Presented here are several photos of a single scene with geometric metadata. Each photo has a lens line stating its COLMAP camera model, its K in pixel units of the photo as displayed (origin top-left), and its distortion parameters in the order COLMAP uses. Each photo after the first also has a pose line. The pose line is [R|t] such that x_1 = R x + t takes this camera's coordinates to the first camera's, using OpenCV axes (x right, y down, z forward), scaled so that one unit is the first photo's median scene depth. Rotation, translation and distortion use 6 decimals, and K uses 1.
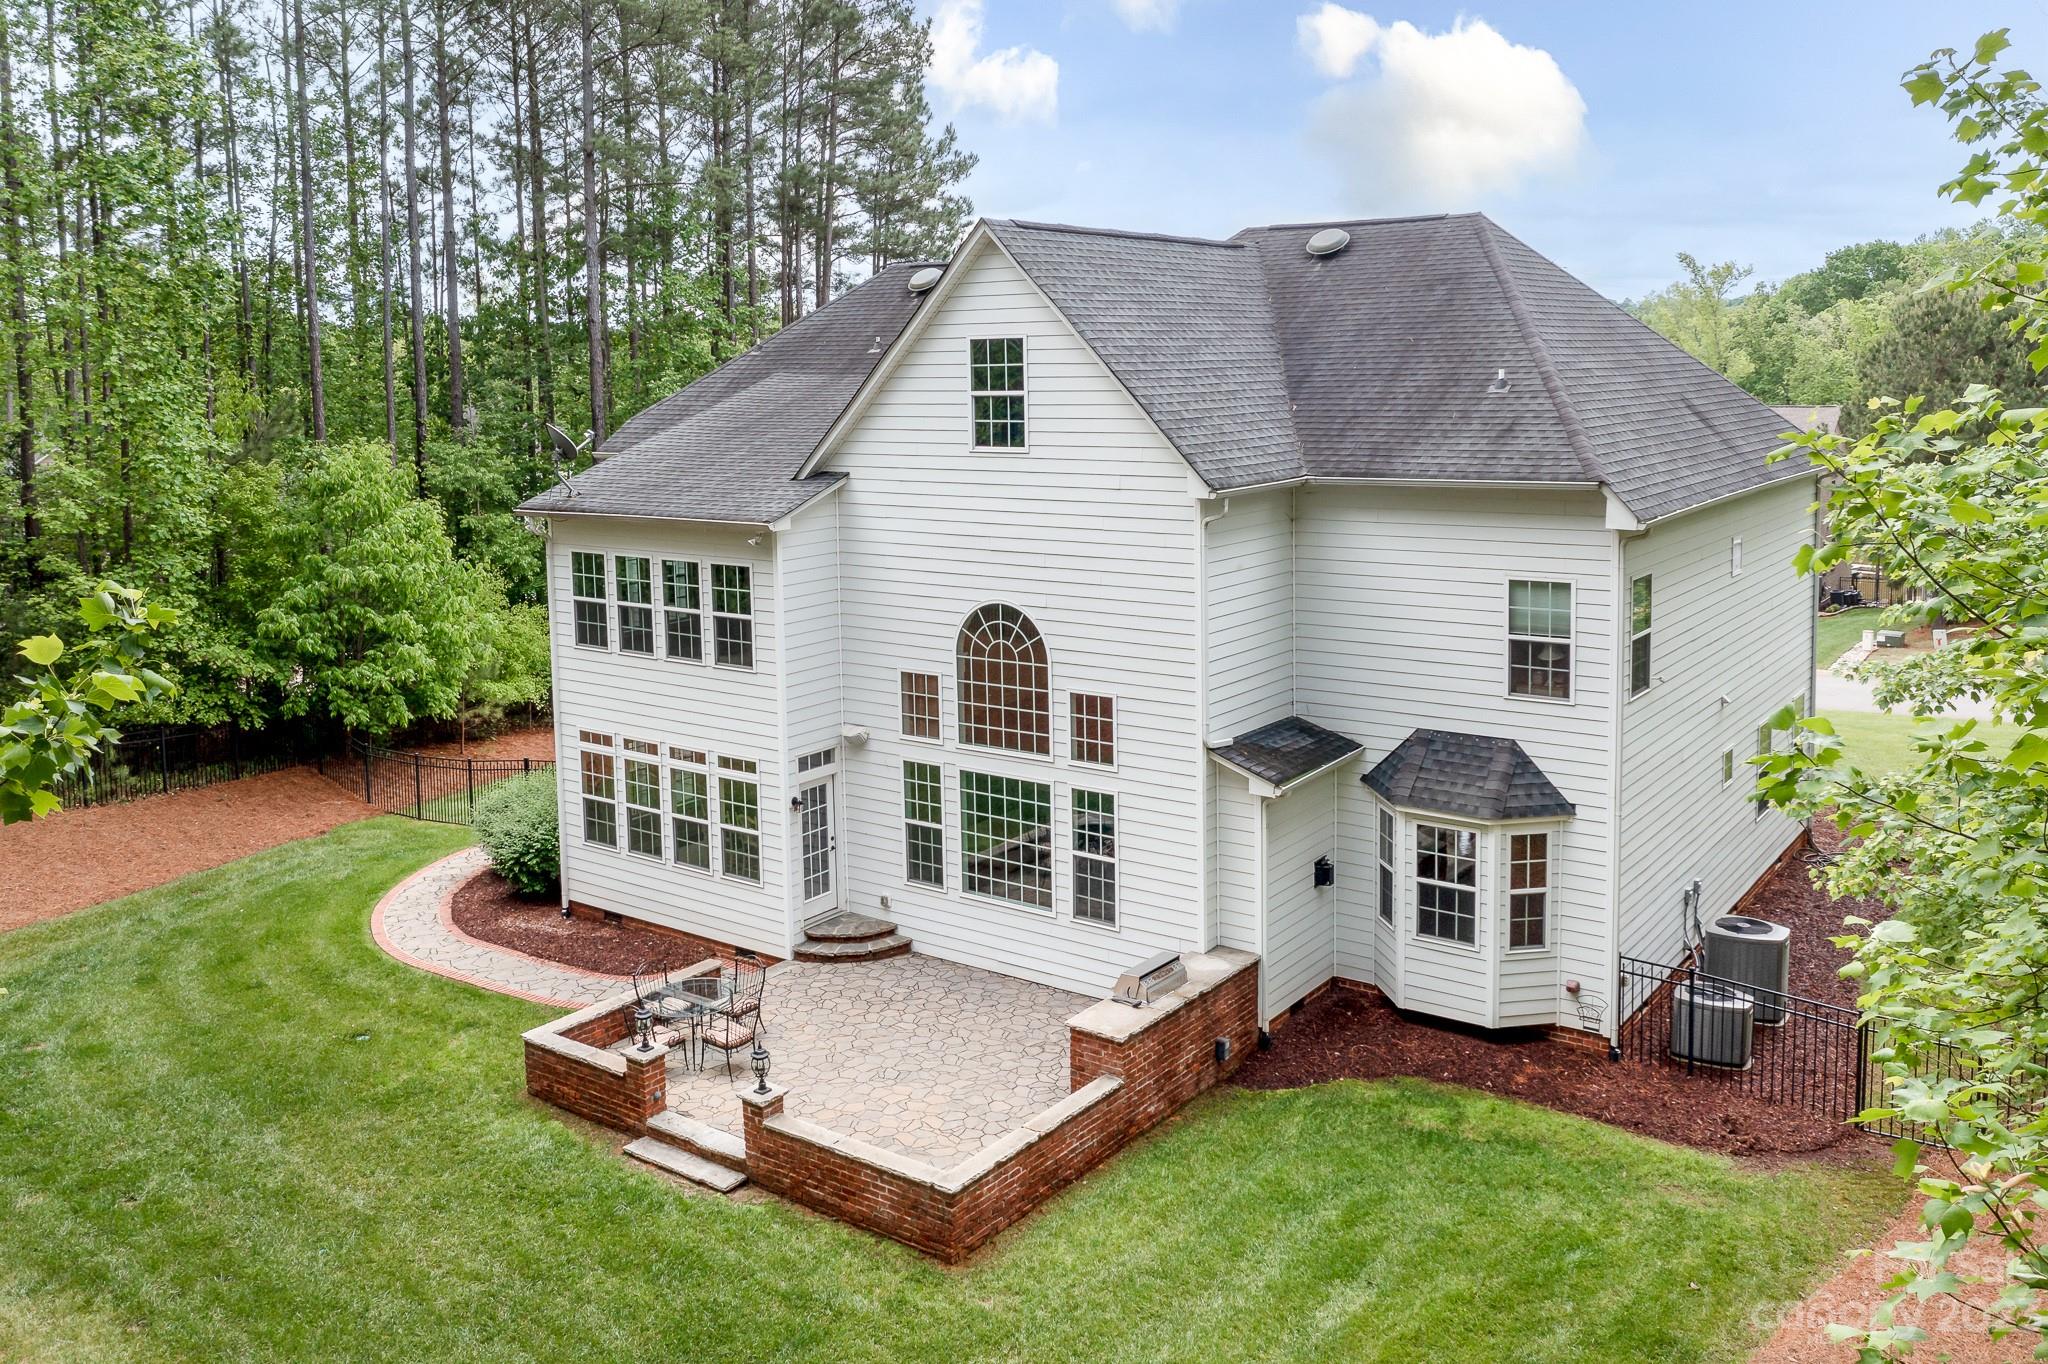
lens RADIAL K [[1677.1, 0, 1021.9], [0, 1677.1, 516.7], [0, 0, 1]] dist [-0.002349, -0.001054]
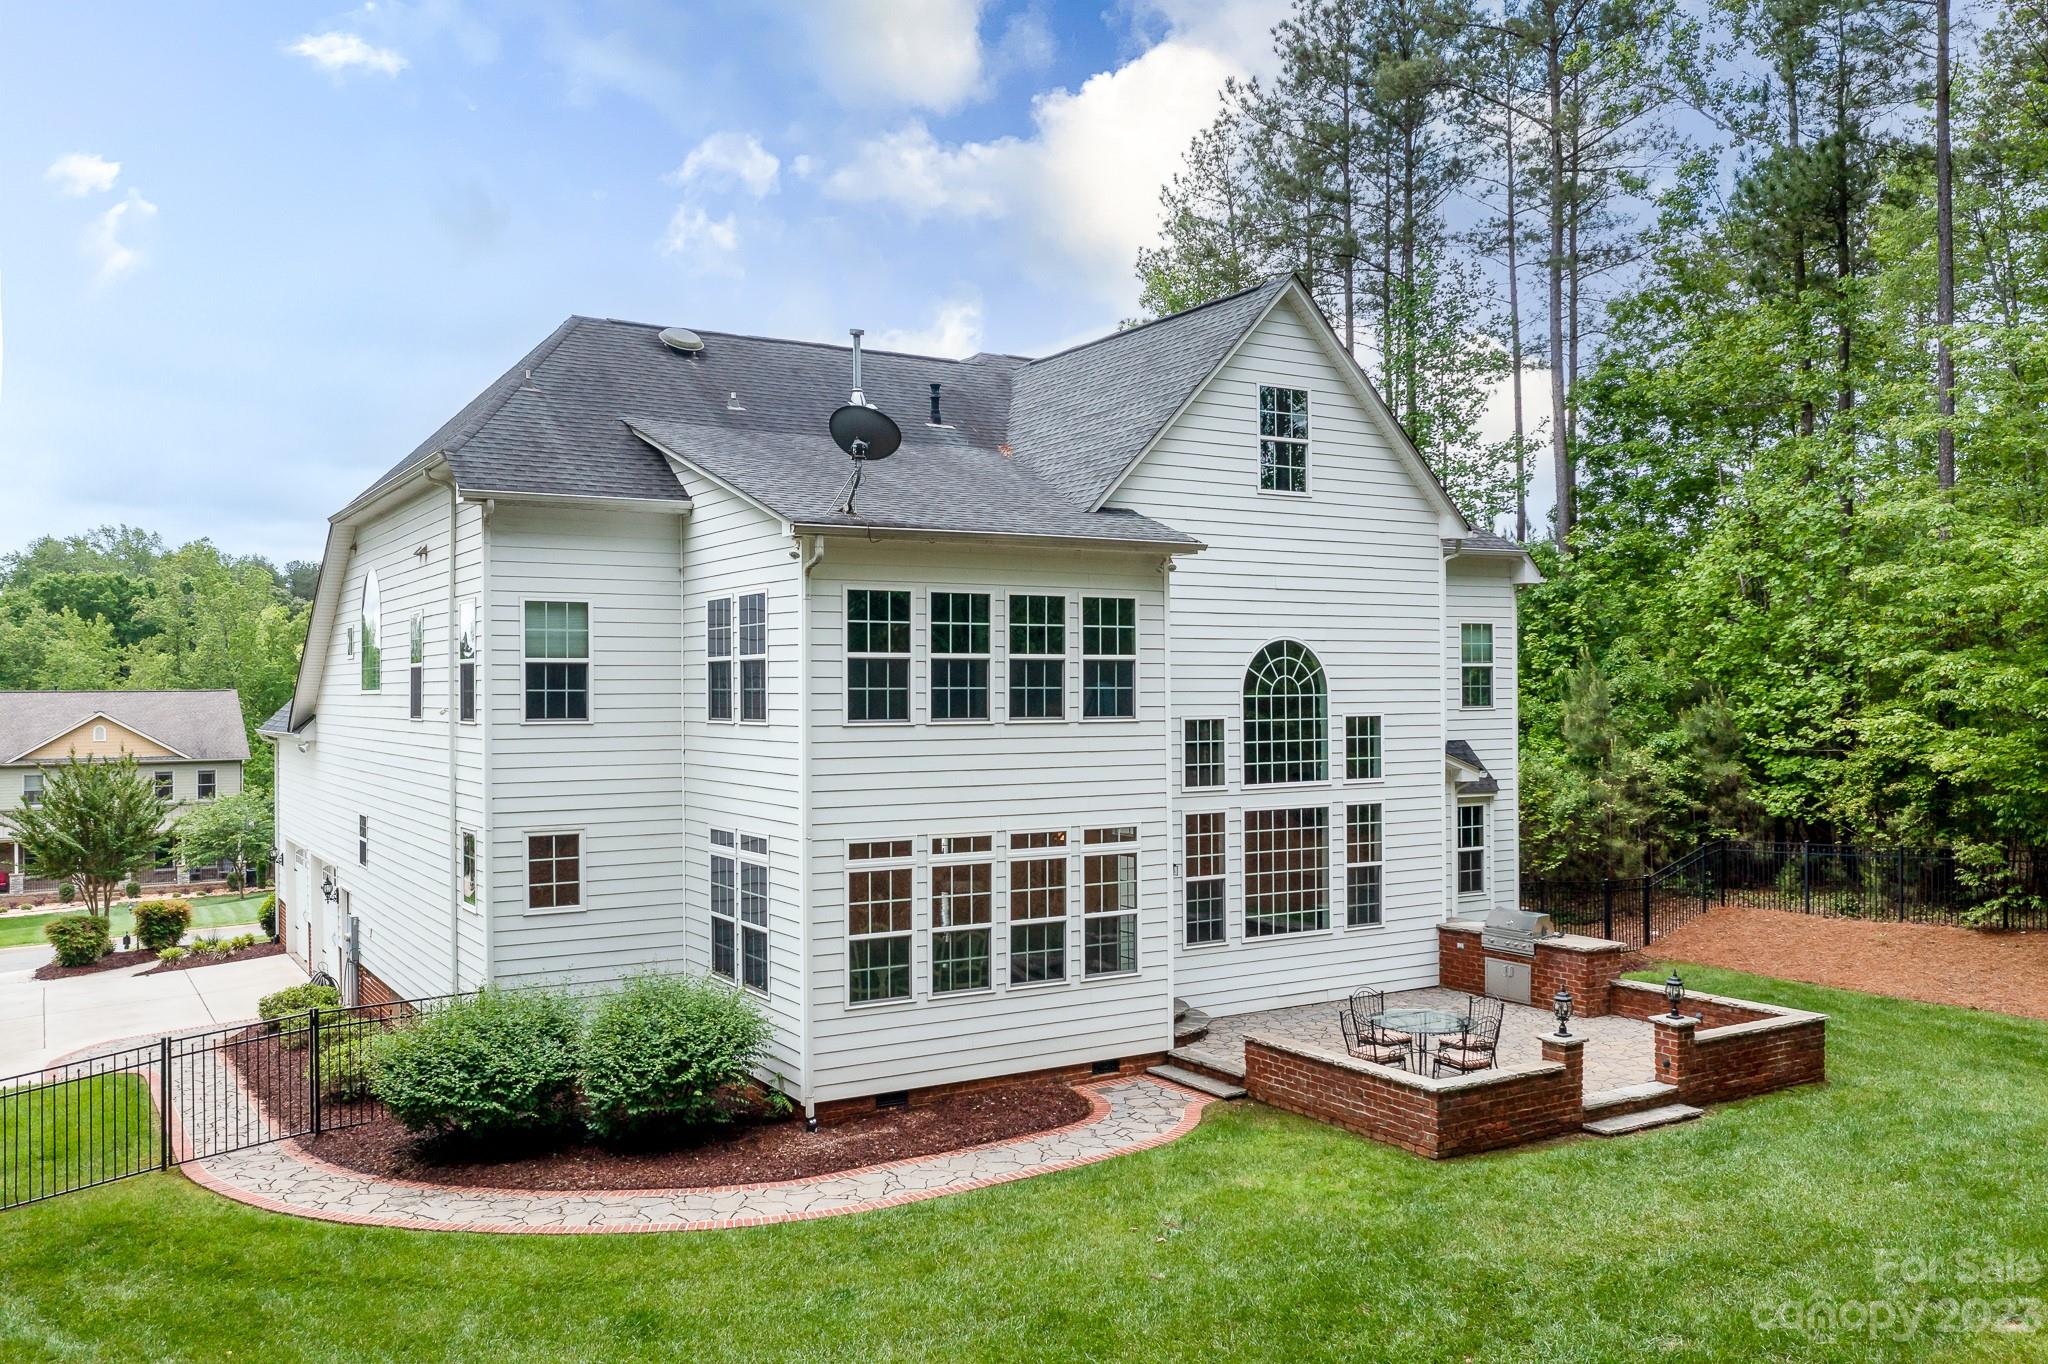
lens RADIAL K [[1623.2, 0, 1024.0], [0, 1623.2, 682.0], [0, 0, 1]] dist [-0.001421, 0.000496]
pose [[0.373922, 0.022526, 0.927186, -0.984244], [0.088439, 0.994284, -0.059822, 0.120552], [-0.923234, 0.104368, 0.369793, 0.757396]]
